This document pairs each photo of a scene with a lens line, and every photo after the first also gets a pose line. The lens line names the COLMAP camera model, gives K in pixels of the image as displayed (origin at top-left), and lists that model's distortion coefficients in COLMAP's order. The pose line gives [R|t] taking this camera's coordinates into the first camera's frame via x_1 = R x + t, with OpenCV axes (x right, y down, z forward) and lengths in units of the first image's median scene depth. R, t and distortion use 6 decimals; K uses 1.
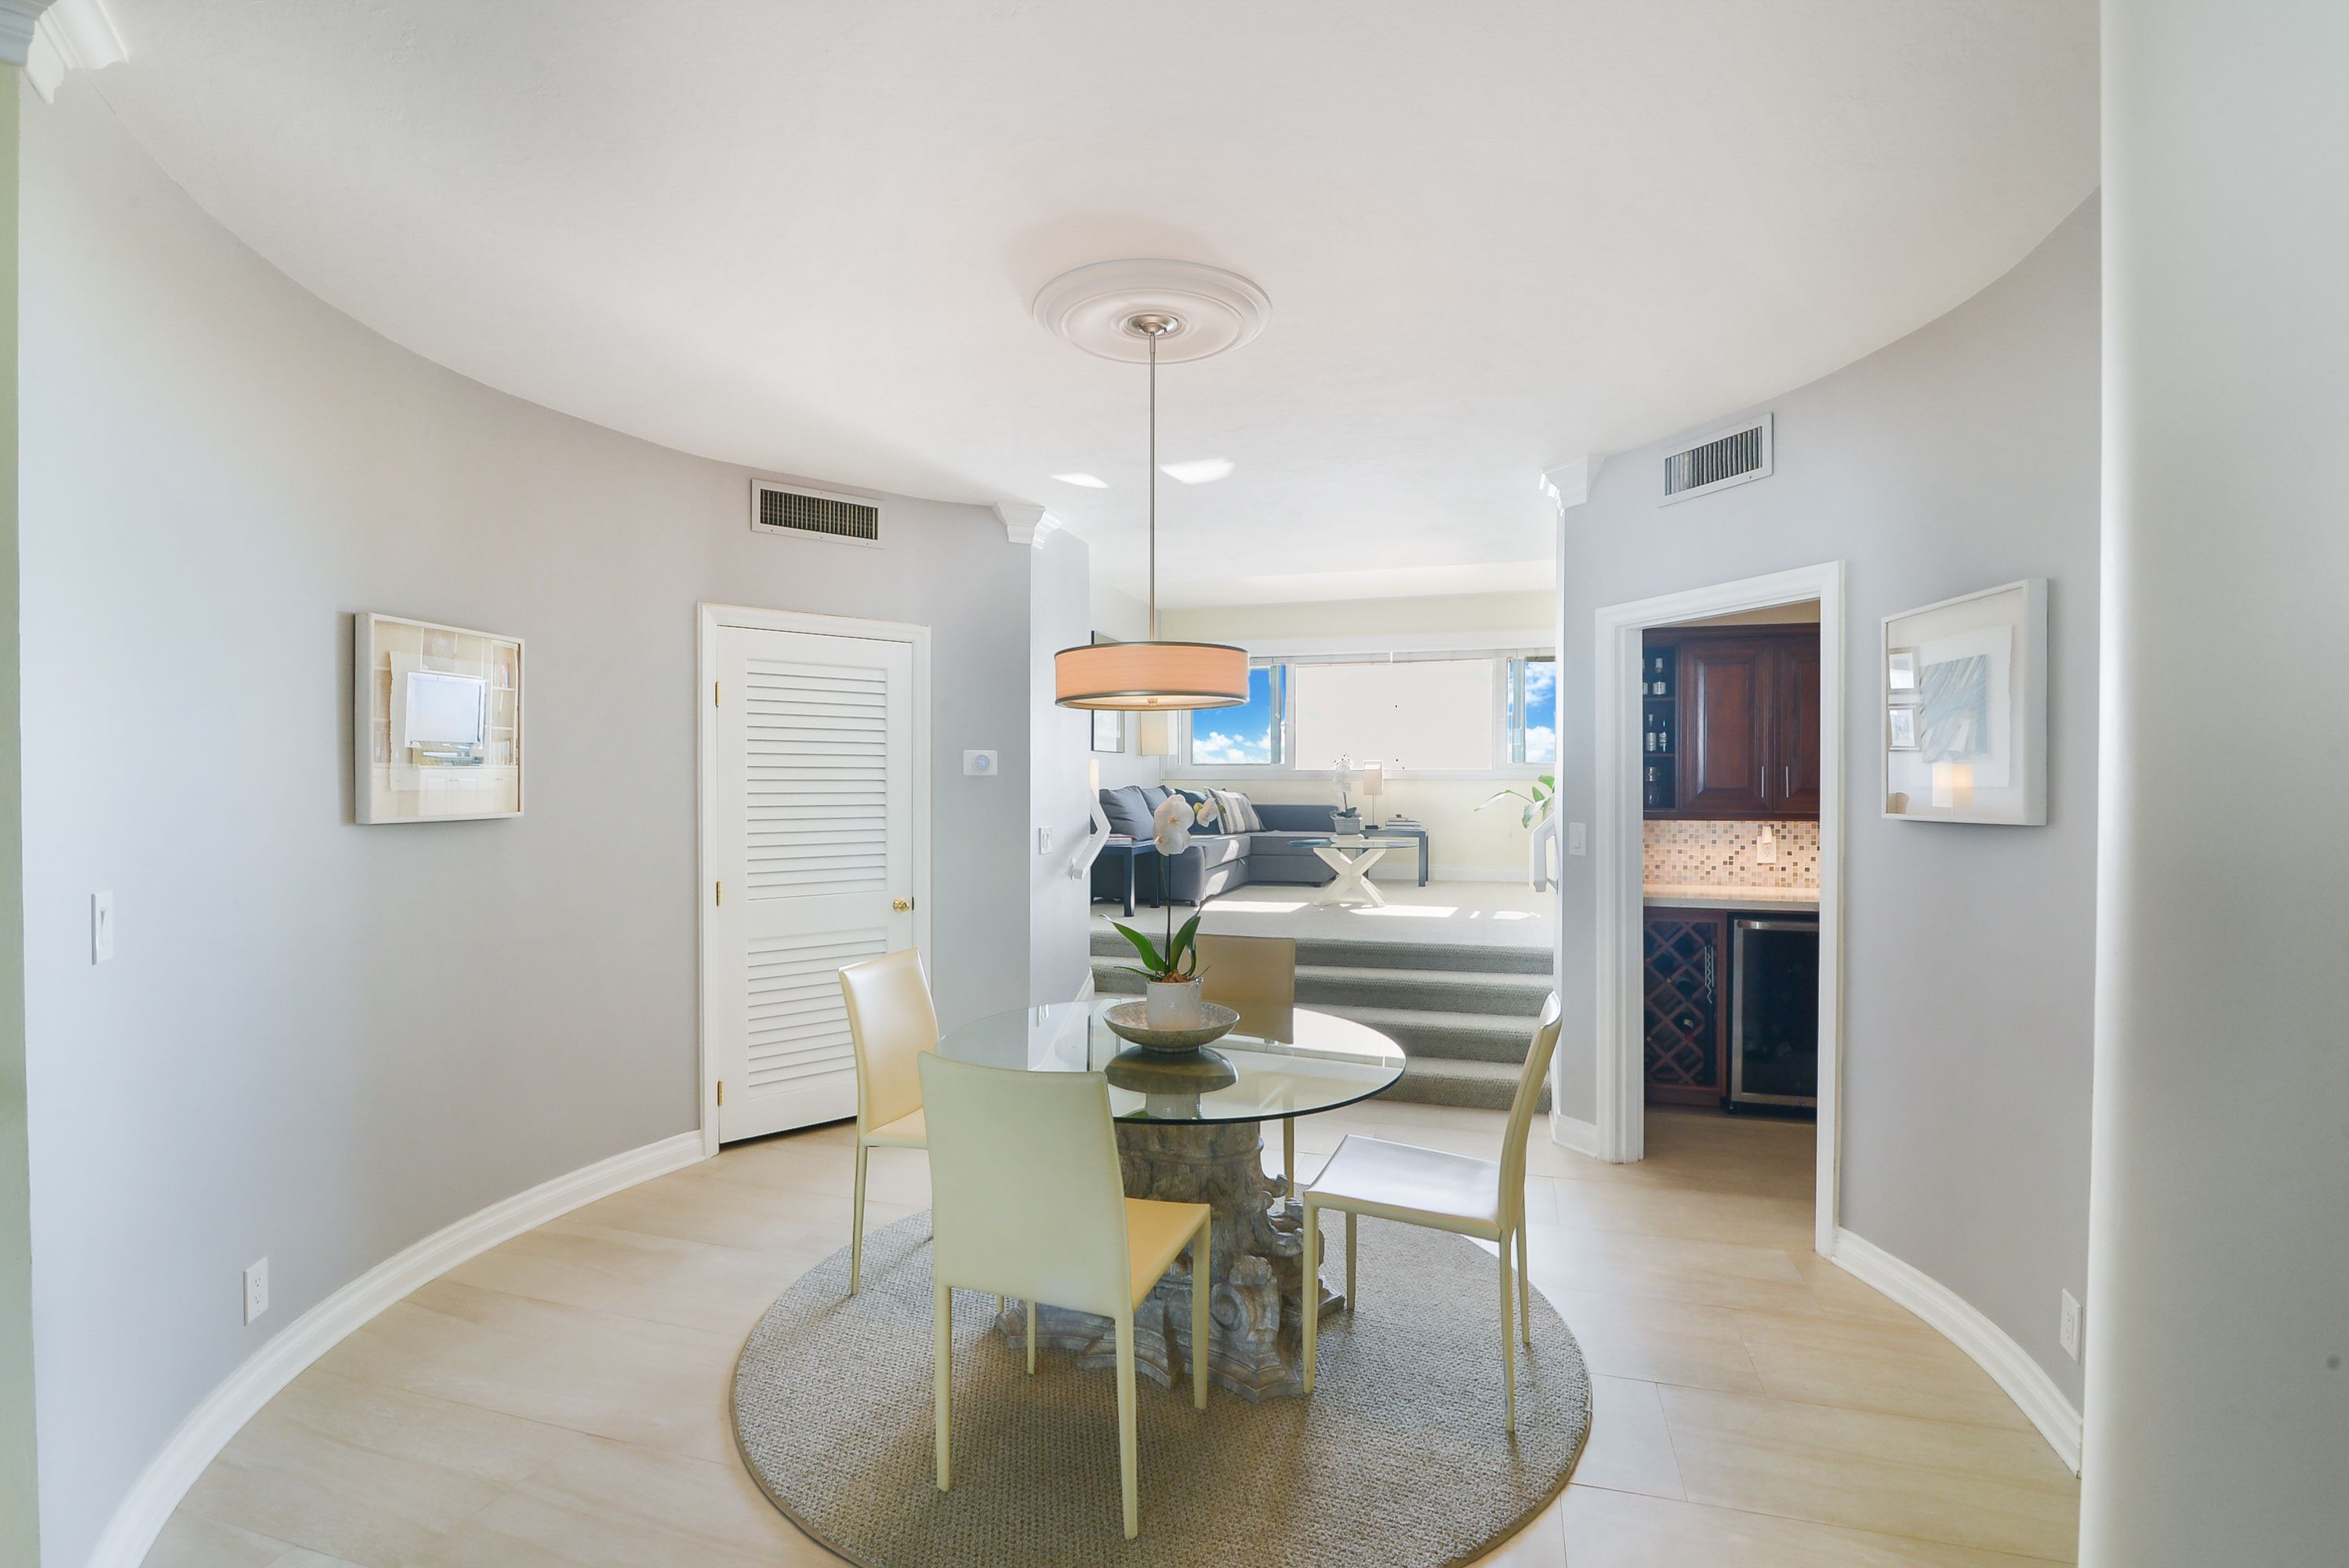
lens RADIAL K [[1087.5, 0, 1162.8], [0, 1087.5, 793.4], [0, 0, 1]] dist [-0.005336, -0.000610]
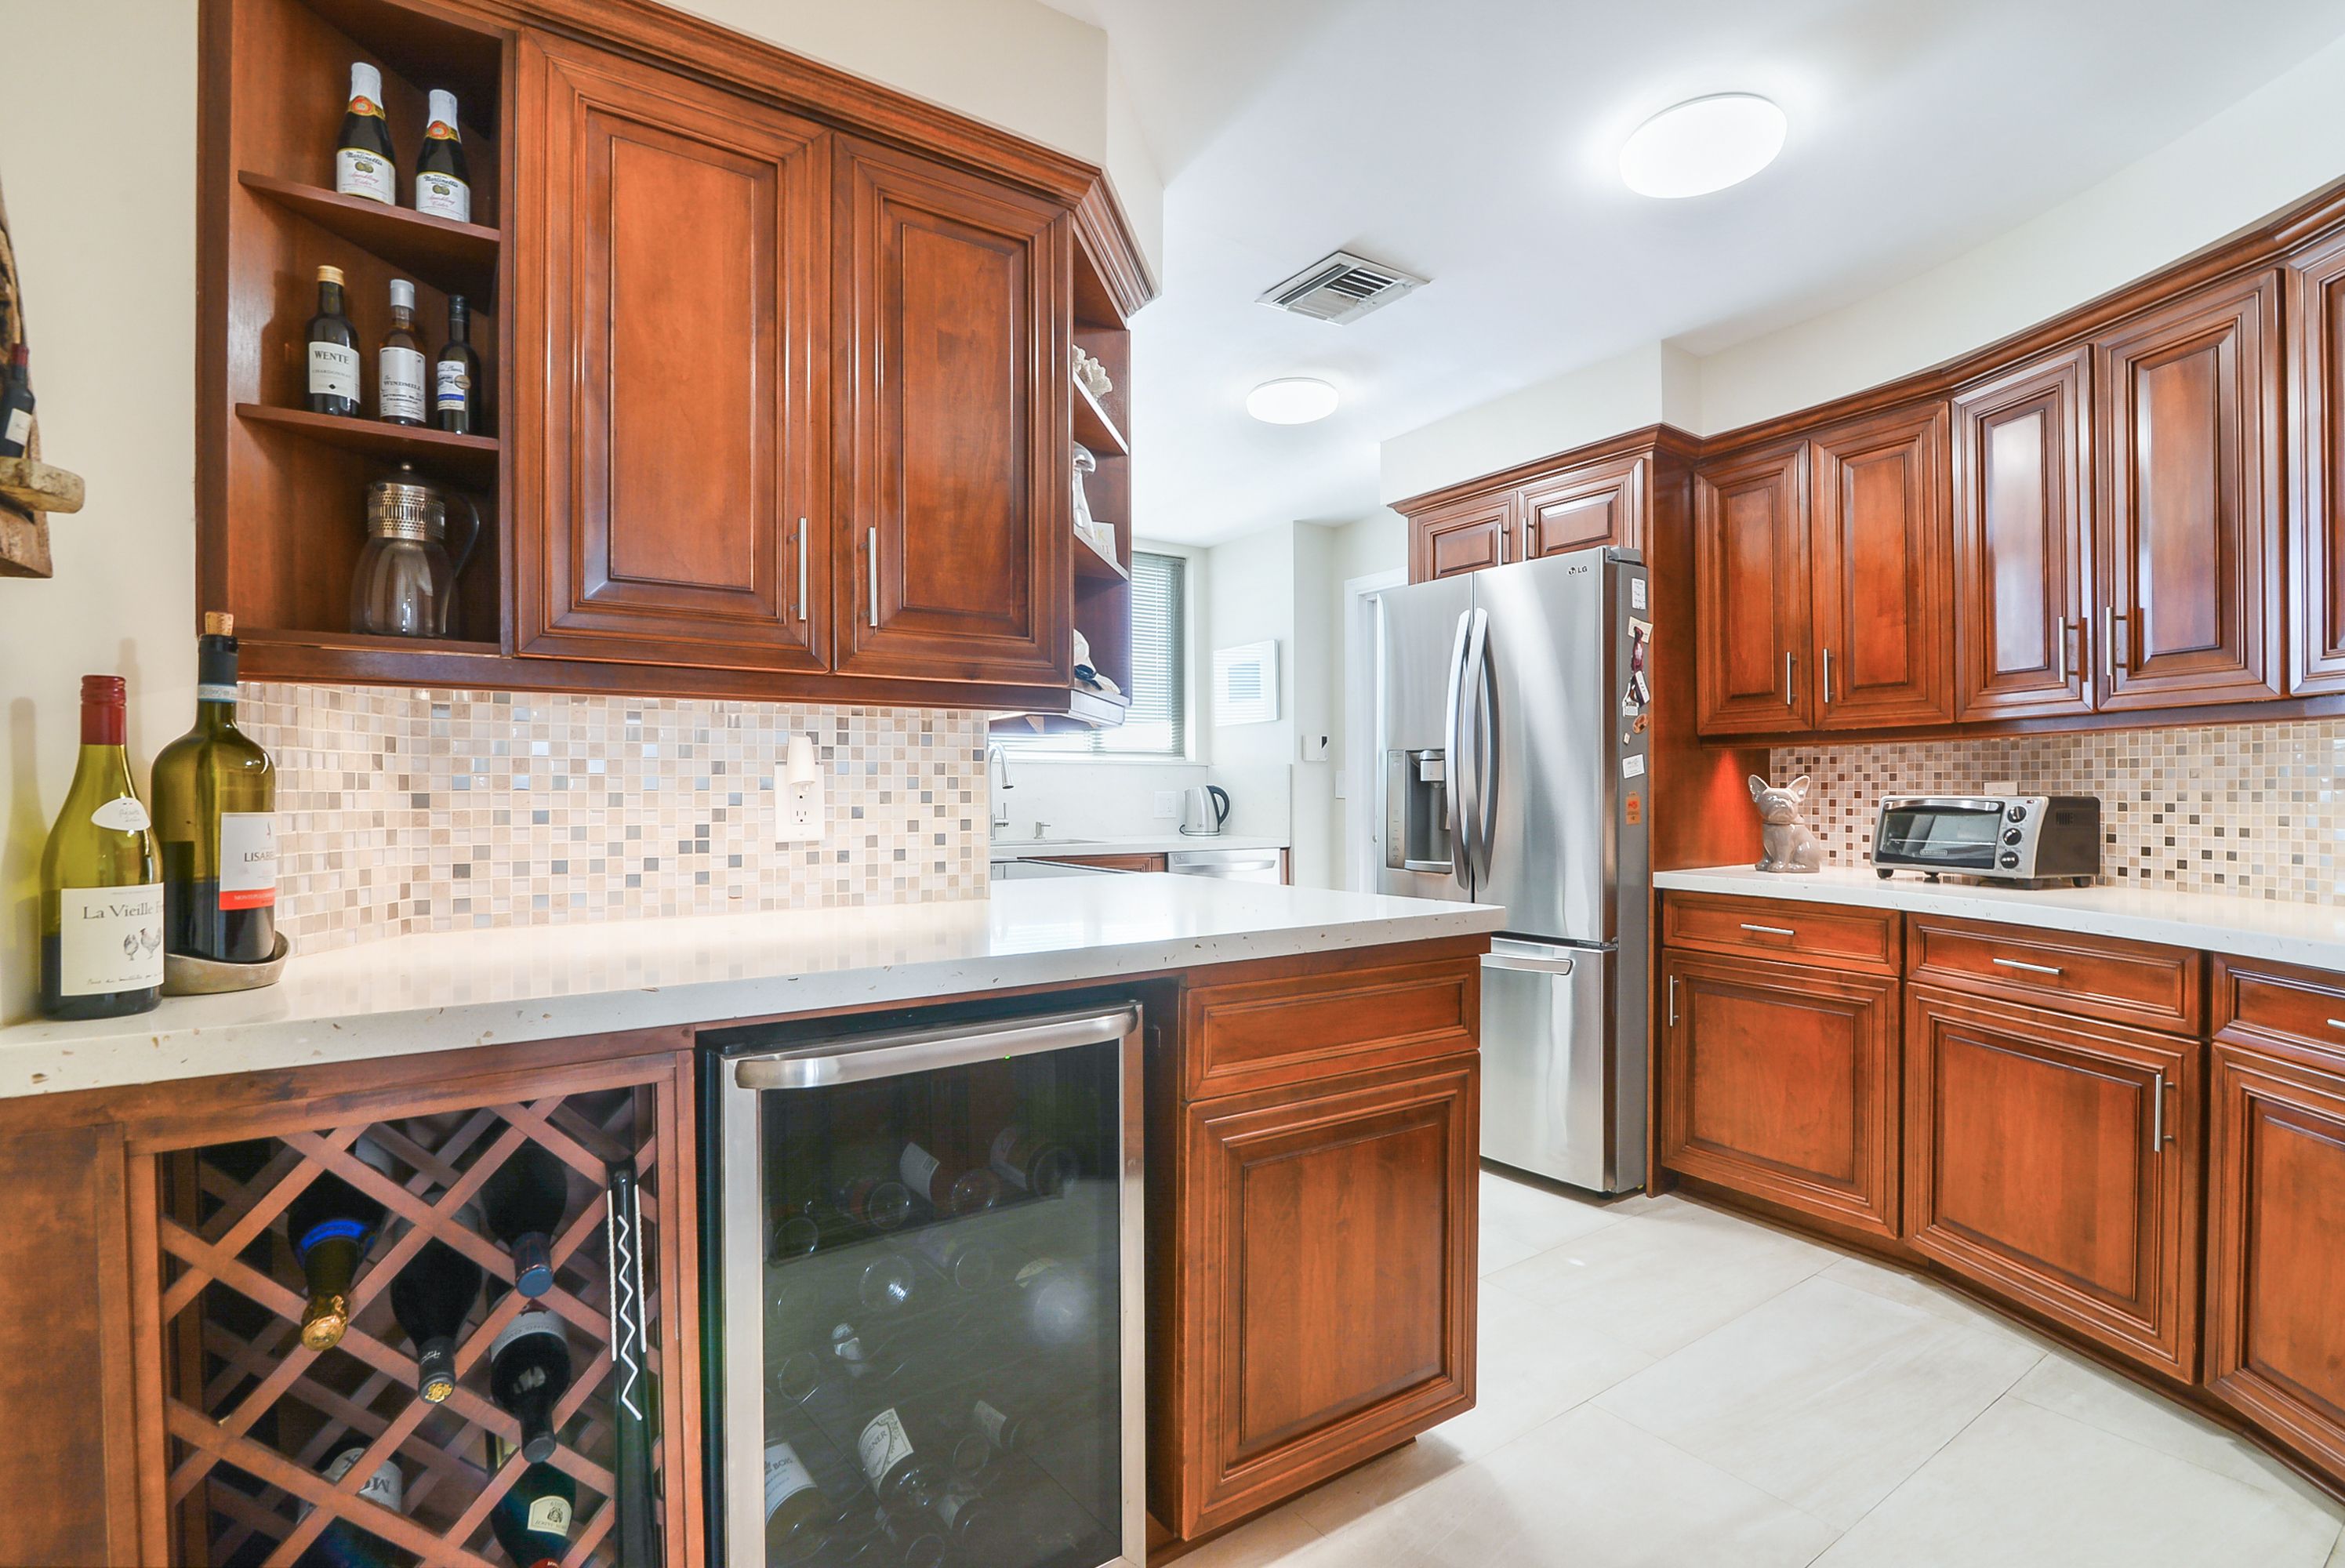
lens RADIAL K [[1085.7, 0, 1164.9], [0, 1085.7, 793.4], [0, 0, 1]] dist [-0.005336, -0.000610]
pose [[0.623055, -0.001831, 0.782176, 0.365218], [0.011293, 0.999914, -0.006655, 0.053701], [-0.782096, 0.012980, 0.623023, 0.708625]]
